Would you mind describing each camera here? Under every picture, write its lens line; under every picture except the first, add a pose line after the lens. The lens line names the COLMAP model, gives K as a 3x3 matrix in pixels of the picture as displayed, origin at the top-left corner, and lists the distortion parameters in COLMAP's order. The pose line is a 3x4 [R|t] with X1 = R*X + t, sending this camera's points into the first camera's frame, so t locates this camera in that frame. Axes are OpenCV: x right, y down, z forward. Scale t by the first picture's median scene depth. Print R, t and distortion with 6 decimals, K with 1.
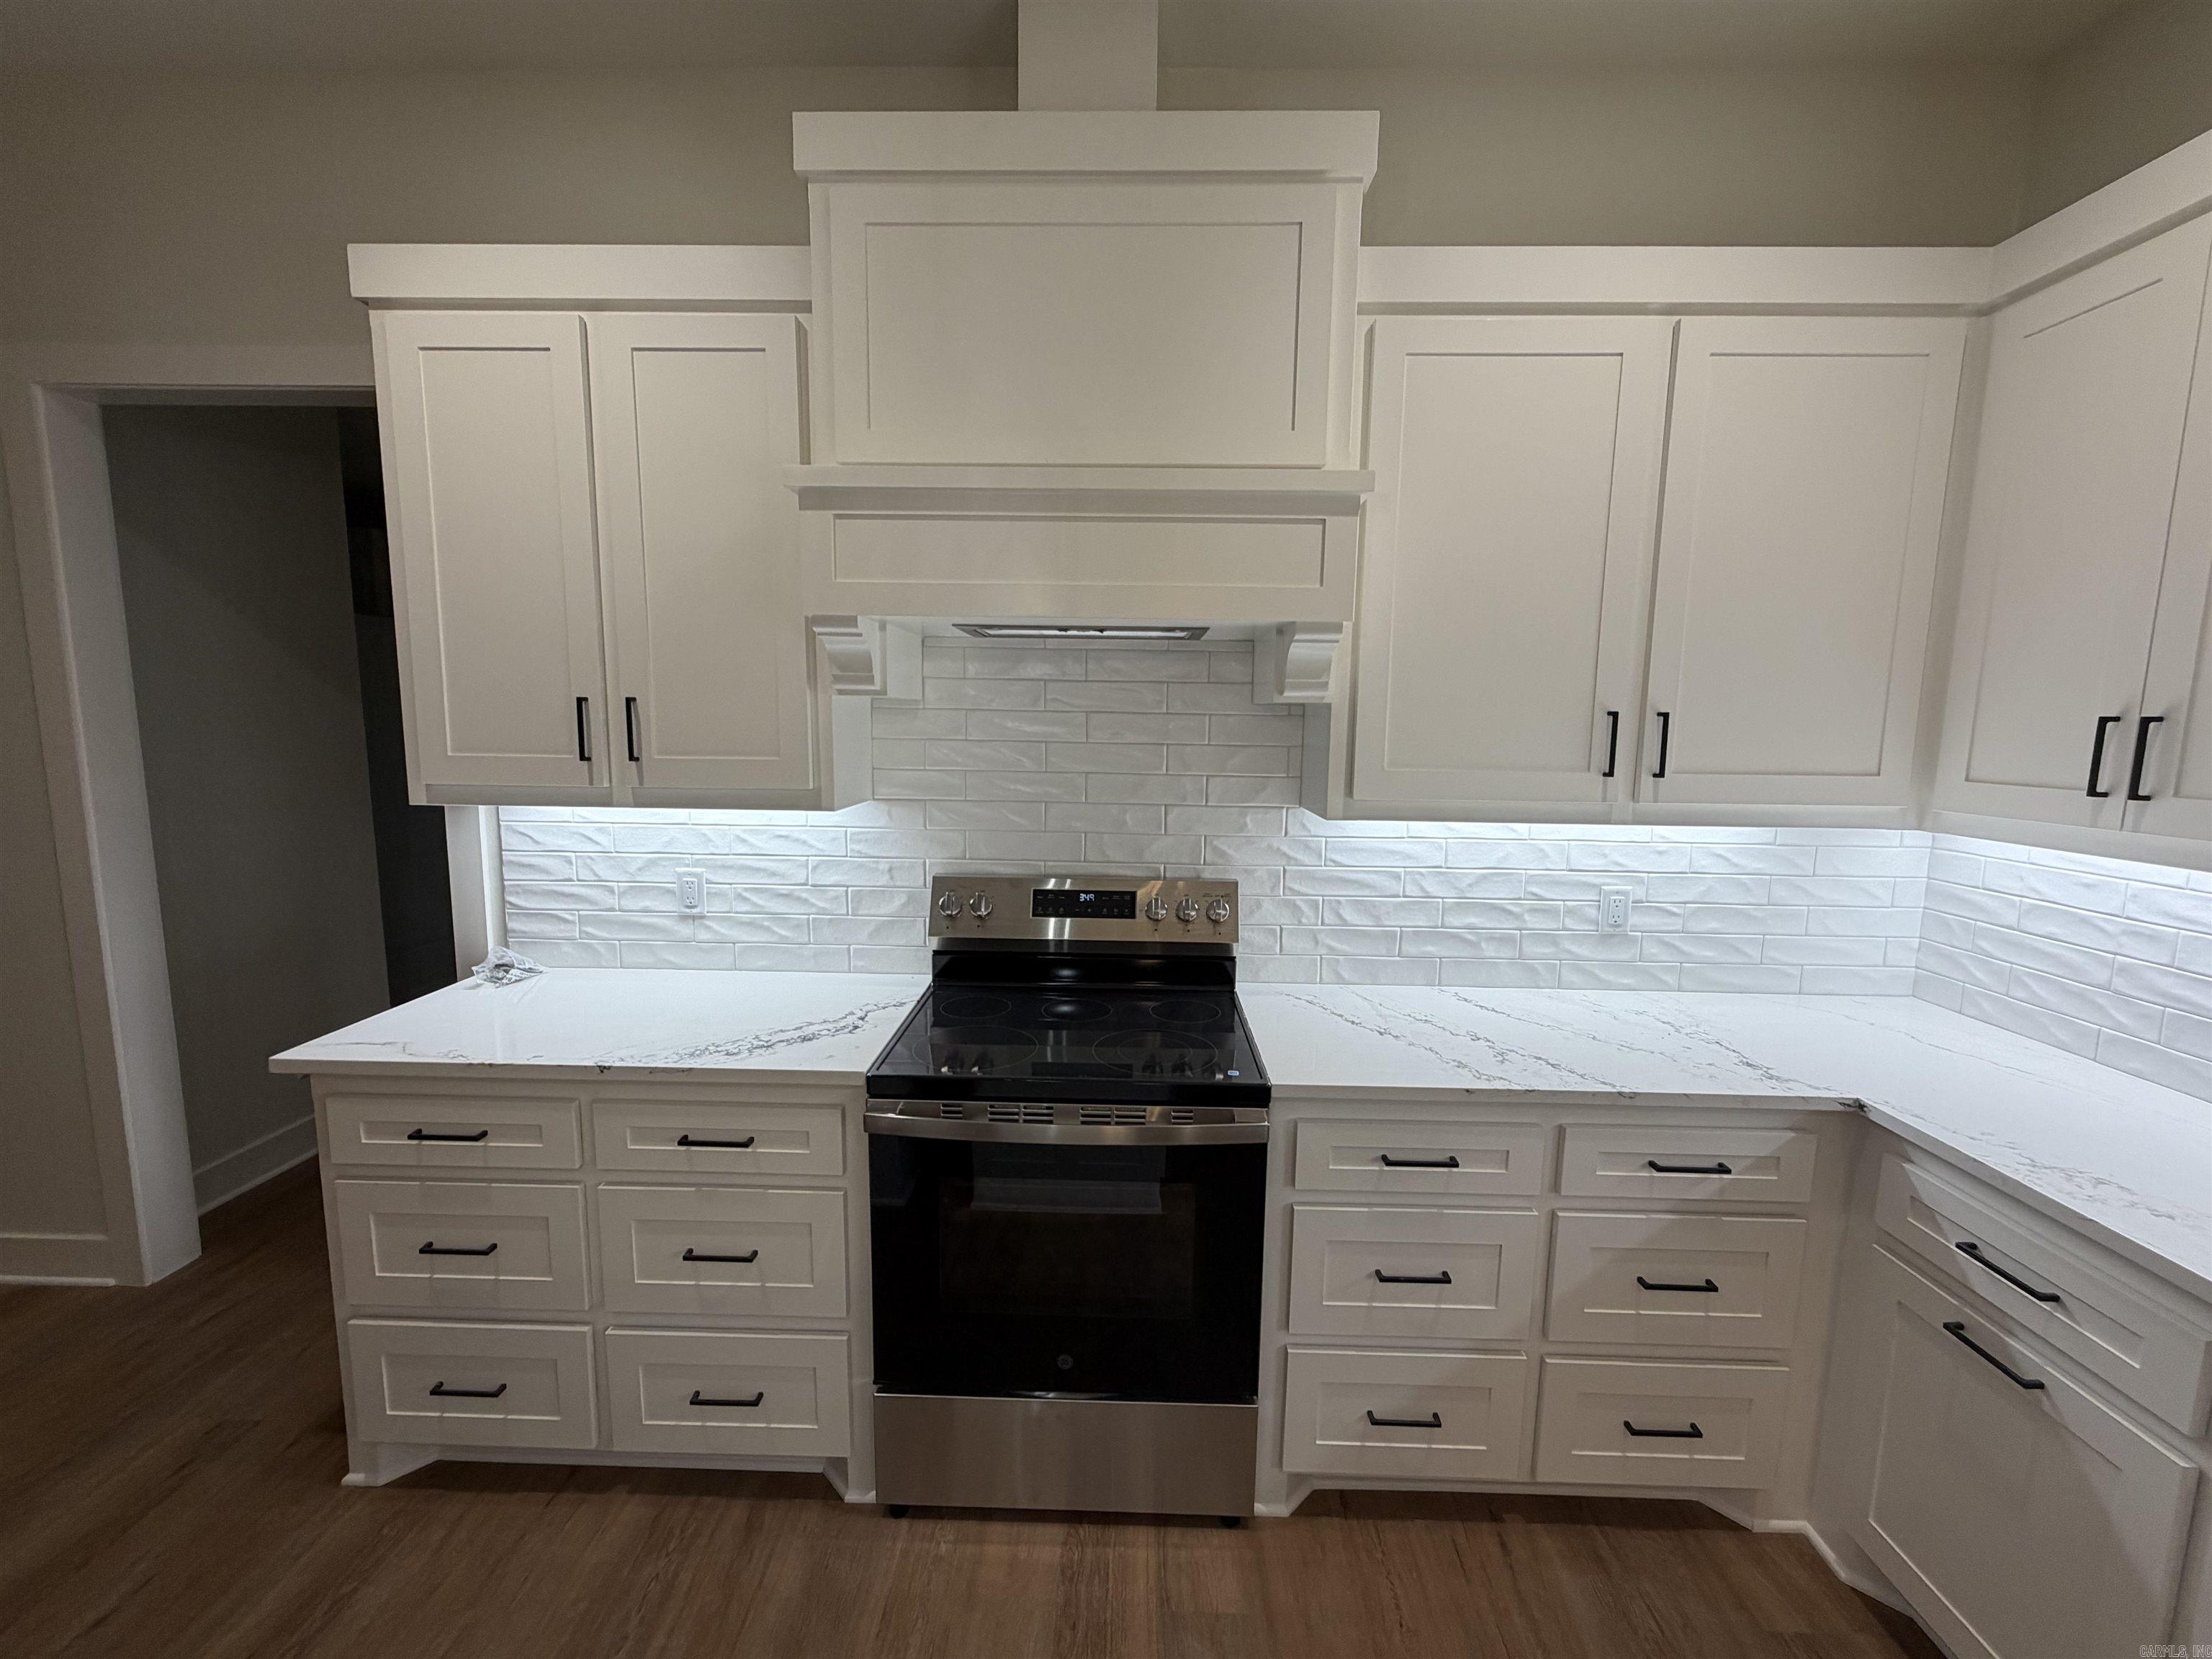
lens RADIAL K [[904.1, 0, 1107.2], [0, 904.1, 832.8], [0, 0, 1]] dist [-0.001497, -0.000139]
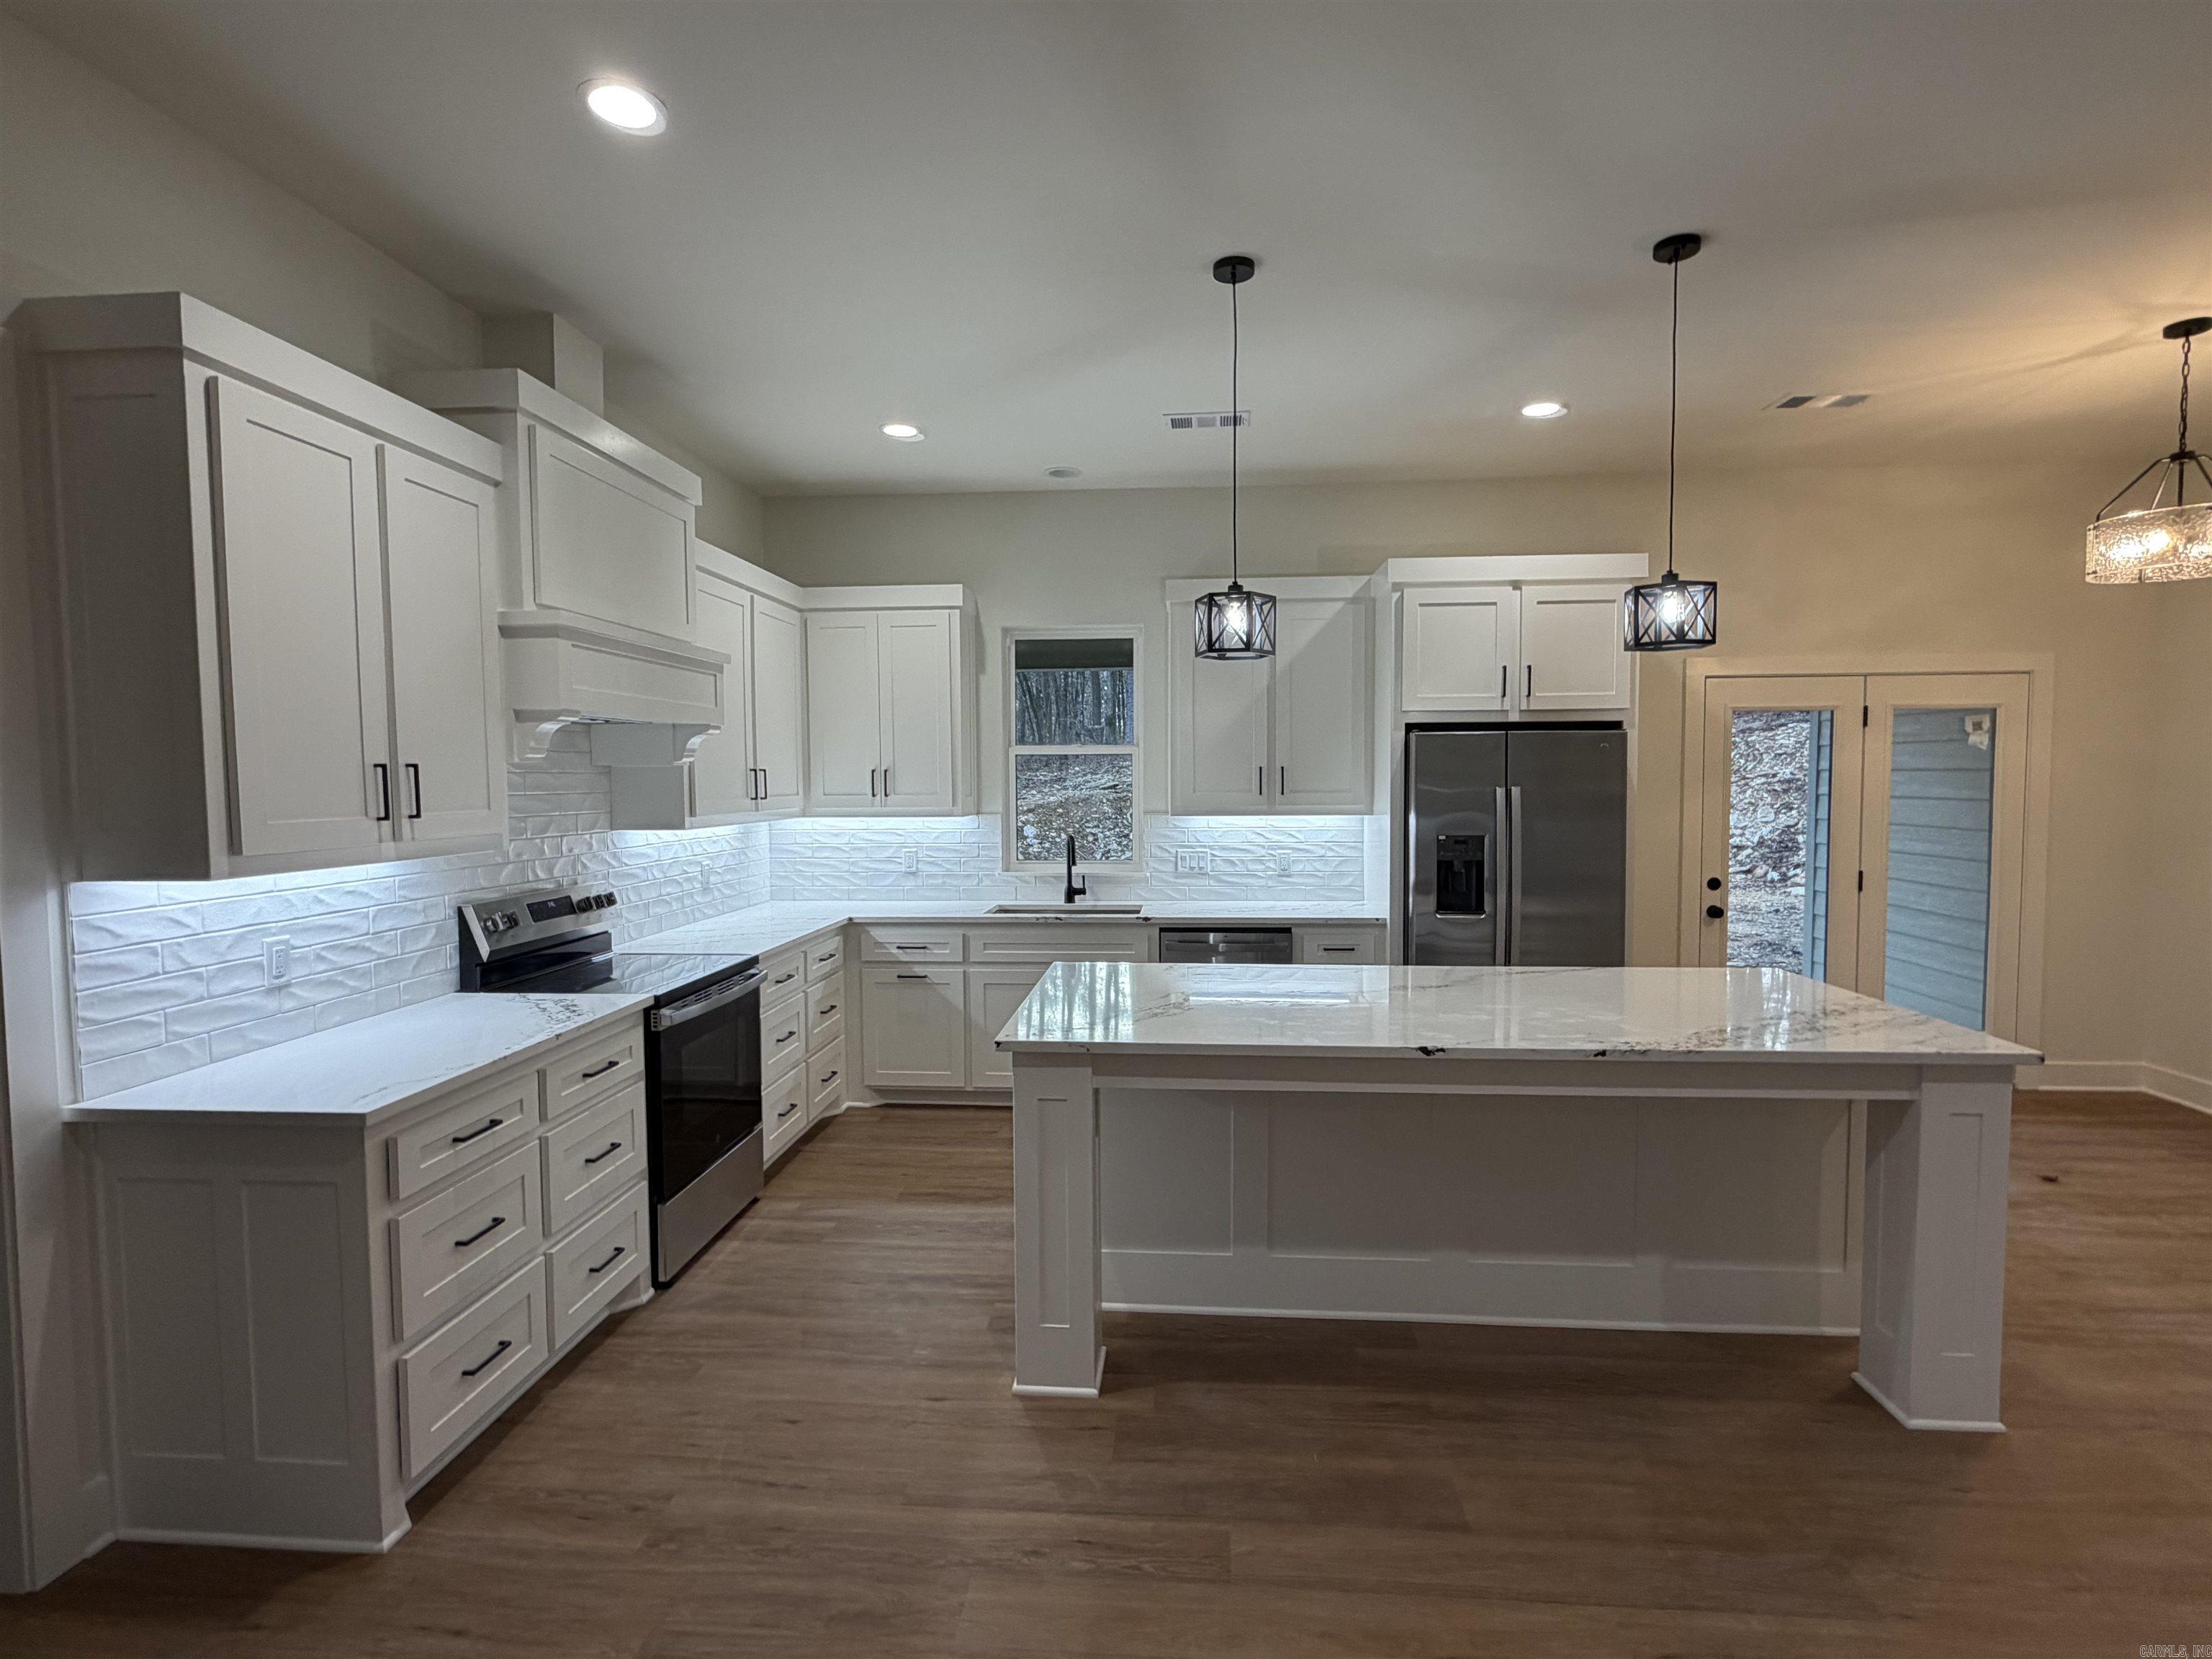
lens RADIAL K [[1066.2, 0, 1103.0], [0, 1066.2, 832.1], [0, 0, 1]] dist [-0.000299, 0.001063]
pose [[0.060450, -0.067358, 0.995896, -1.589418], [0.131974, 0.989501, 0.058915, -0.023197], [-0.989408, 0.127871, 0.068705, 0.028695]]
